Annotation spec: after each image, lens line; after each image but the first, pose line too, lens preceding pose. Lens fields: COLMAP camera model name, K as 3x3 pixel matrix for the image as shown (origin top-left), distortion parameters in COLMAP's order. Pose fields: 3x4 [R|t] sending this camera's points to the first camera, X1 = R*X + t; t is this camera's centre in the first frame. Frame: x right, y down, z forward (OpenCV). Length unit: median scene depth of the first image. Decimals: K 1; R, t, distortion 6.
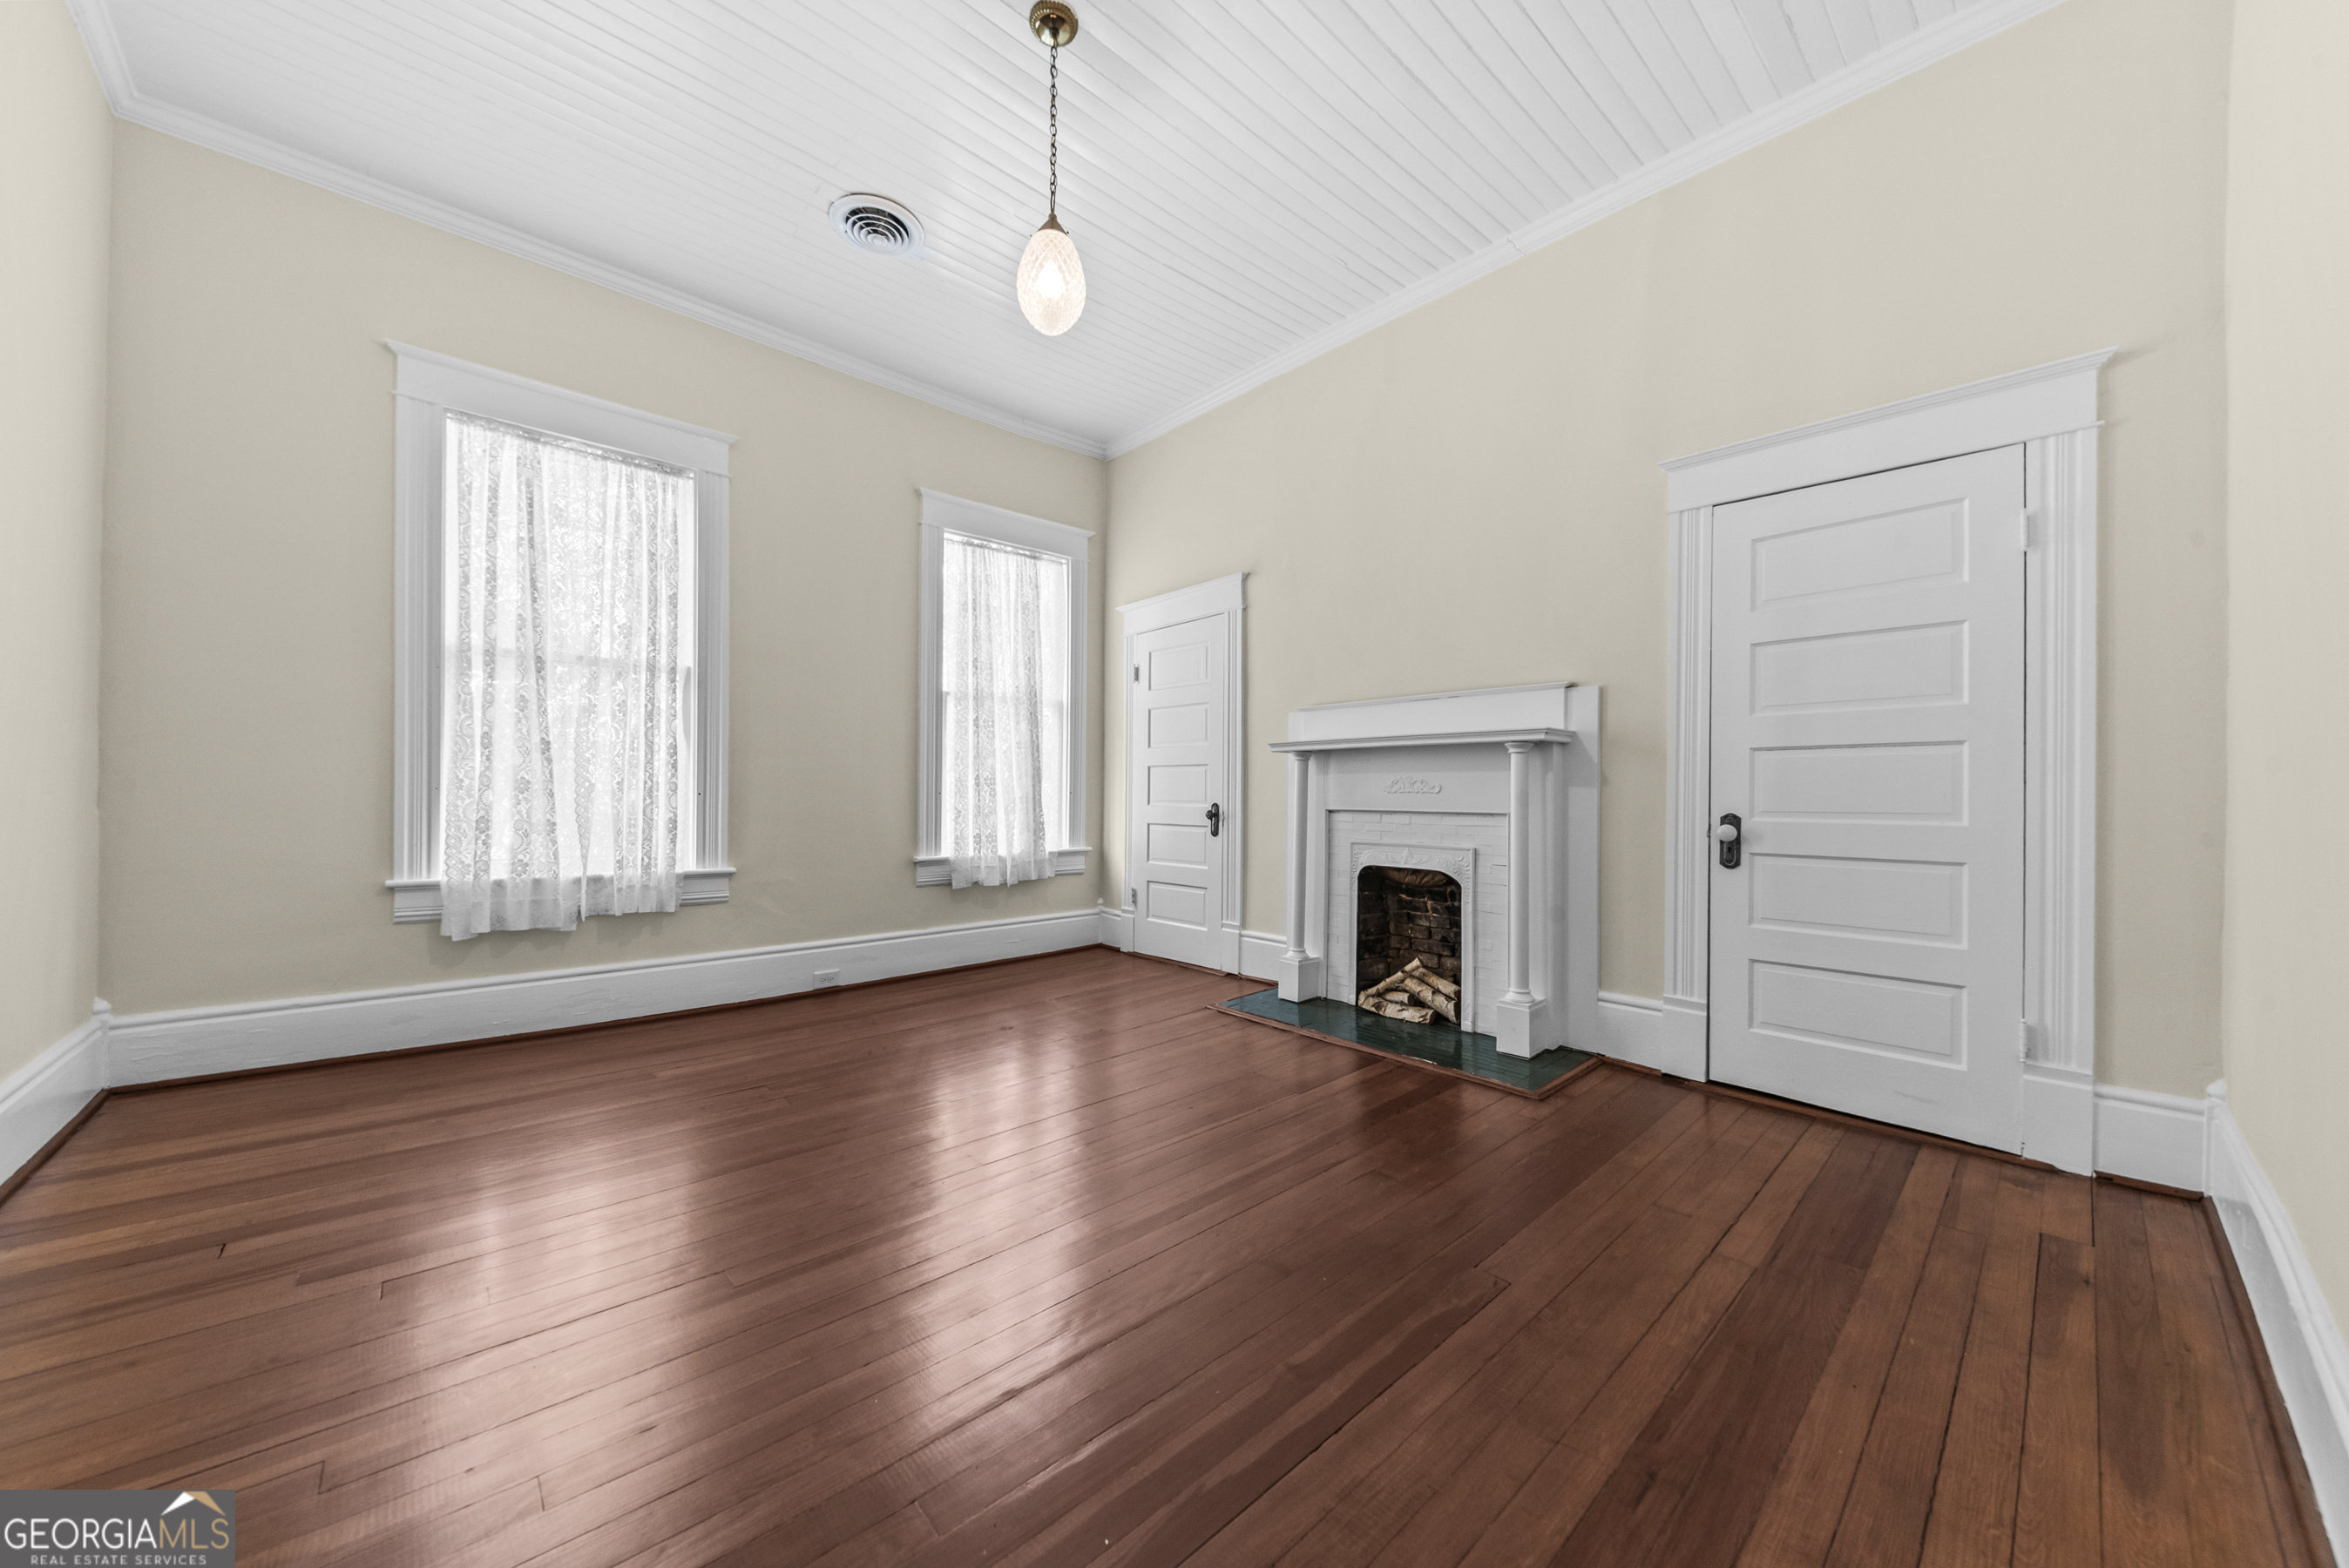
lens RADIAL K [[824.3, 0, 1174.5], [0, 824.3, 789.6], [0, 0, 1]] dist [0.007361, -0.001475]
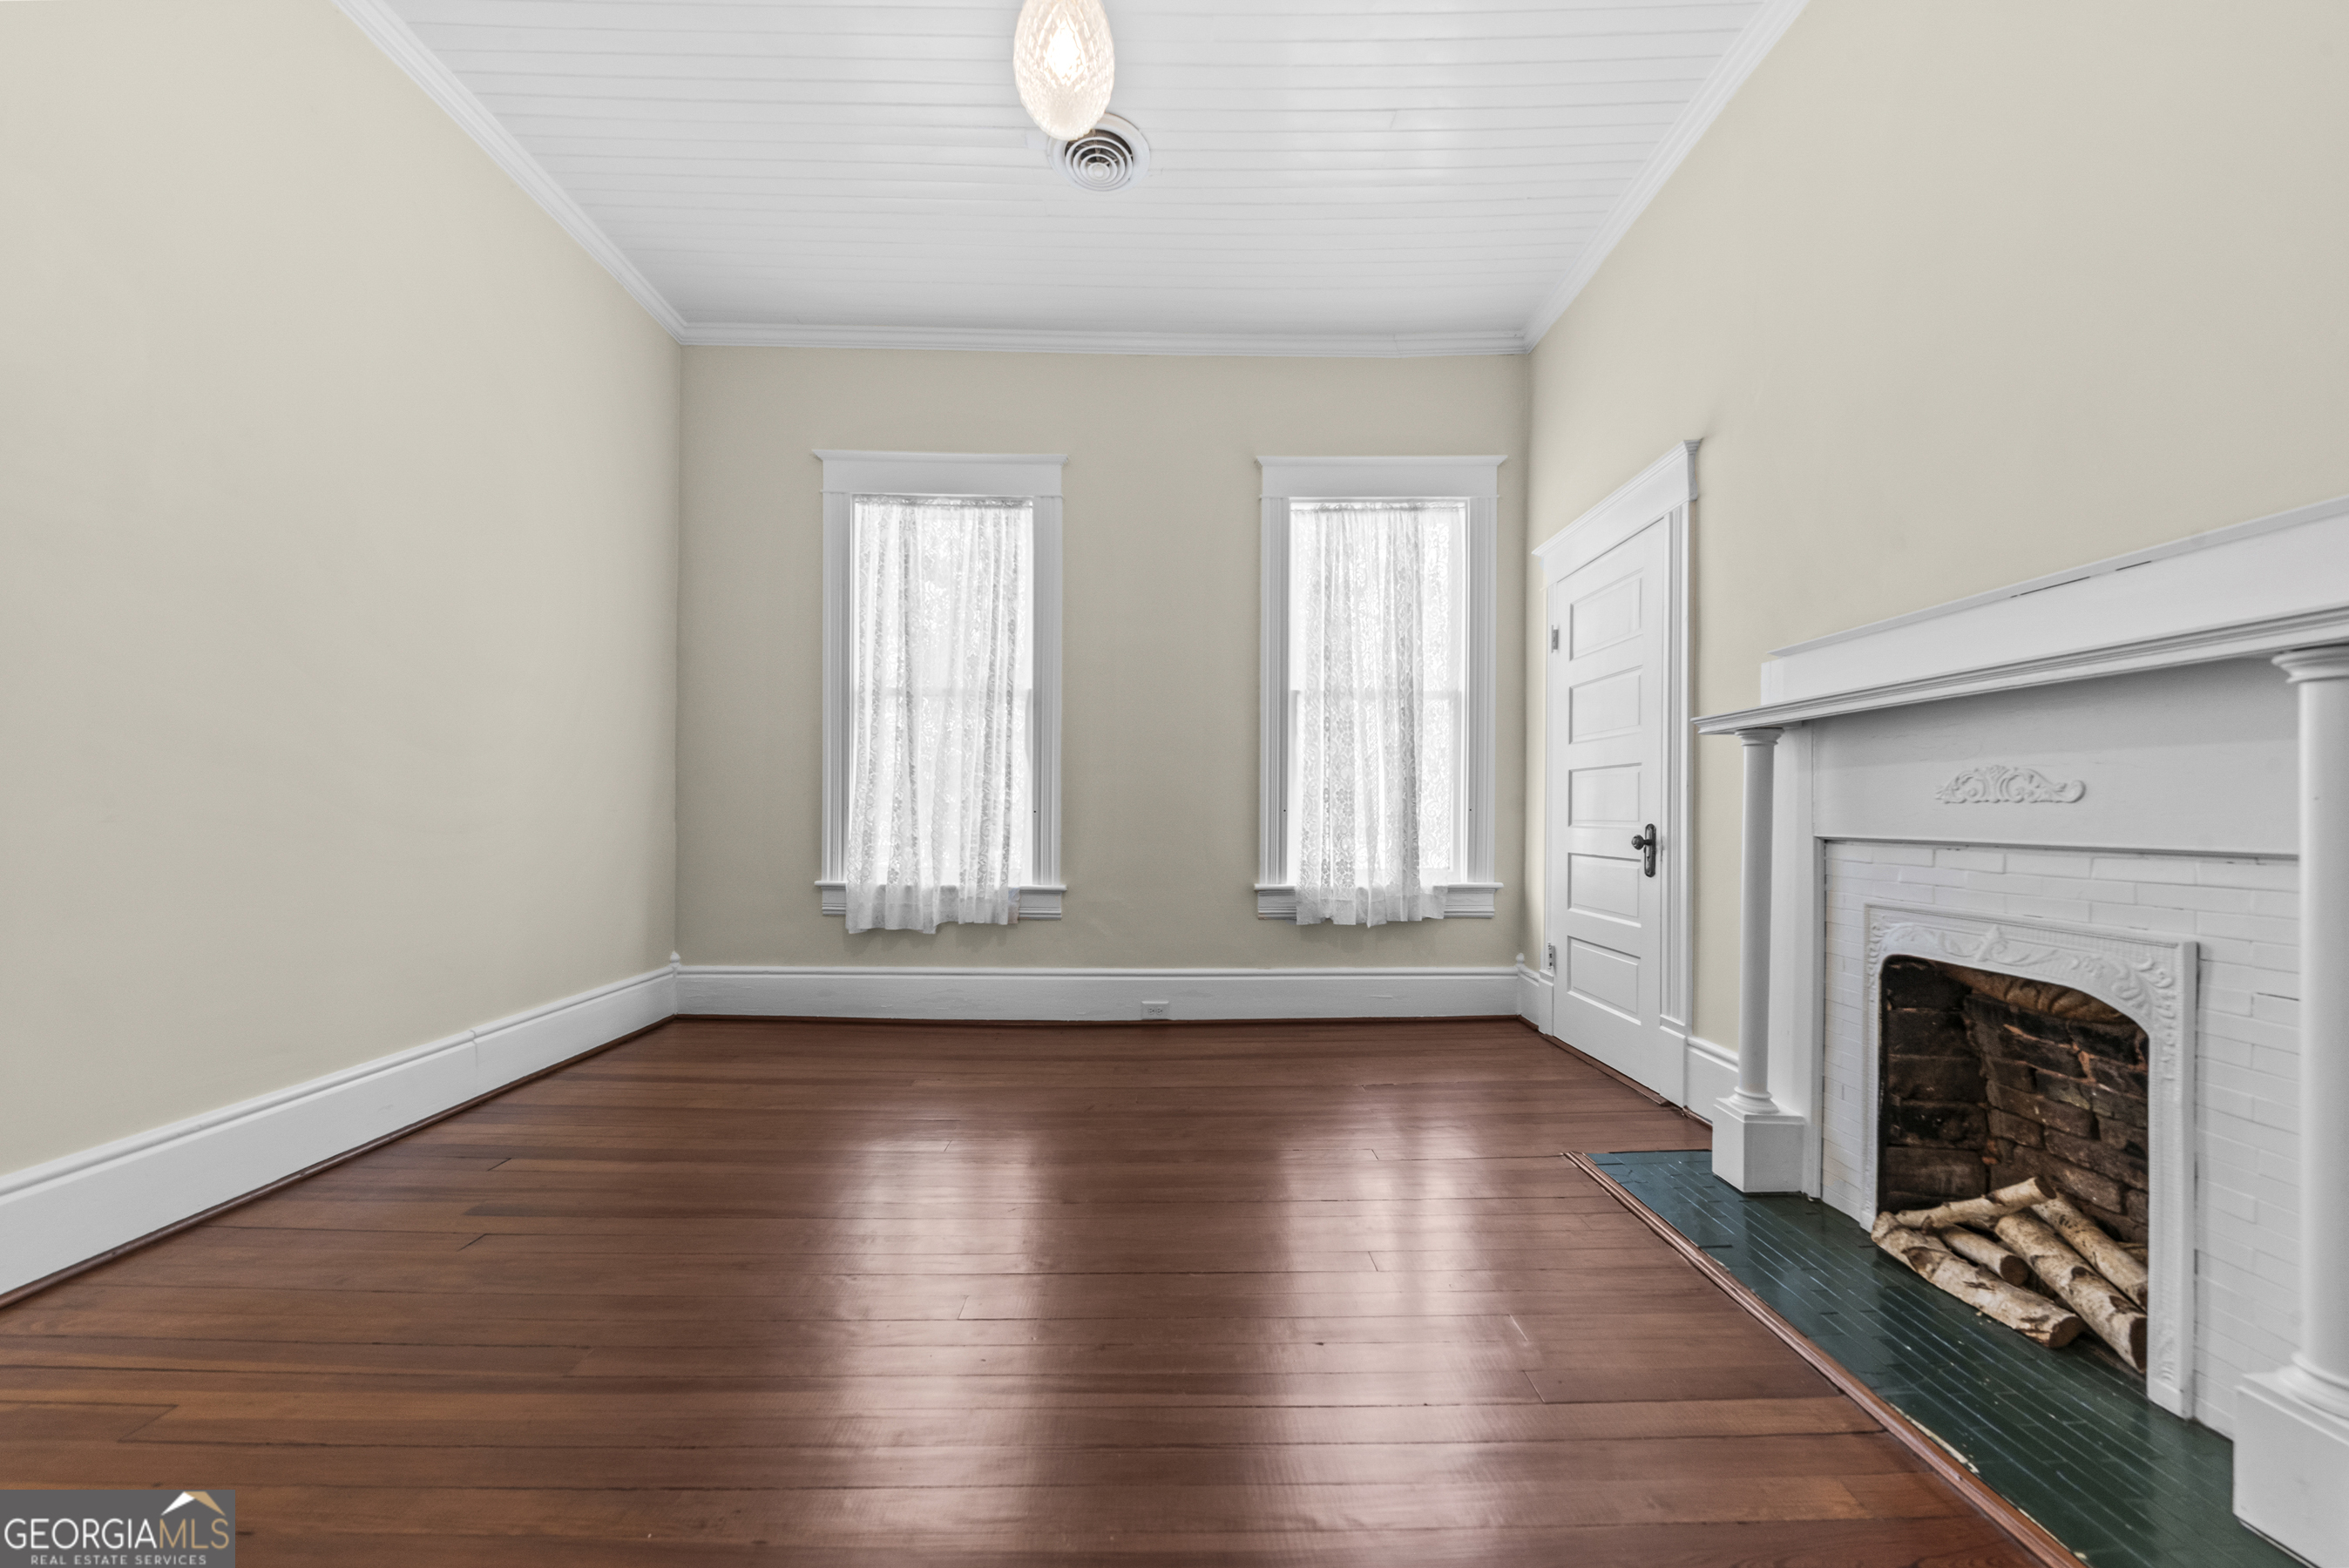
lens RADIAL K [[824.3, 0, 1183.1], [0, 824.3, 809.1], [0, 0, 1]] dist [0.007361, -0.001475]
pose [[0.746286, -0.006383, -0.665594, 0.245746], [0.004446, 0.999980, -0.004606, 0.007442], [0.665610, 0.000478, 0.746300, 0.359690]]
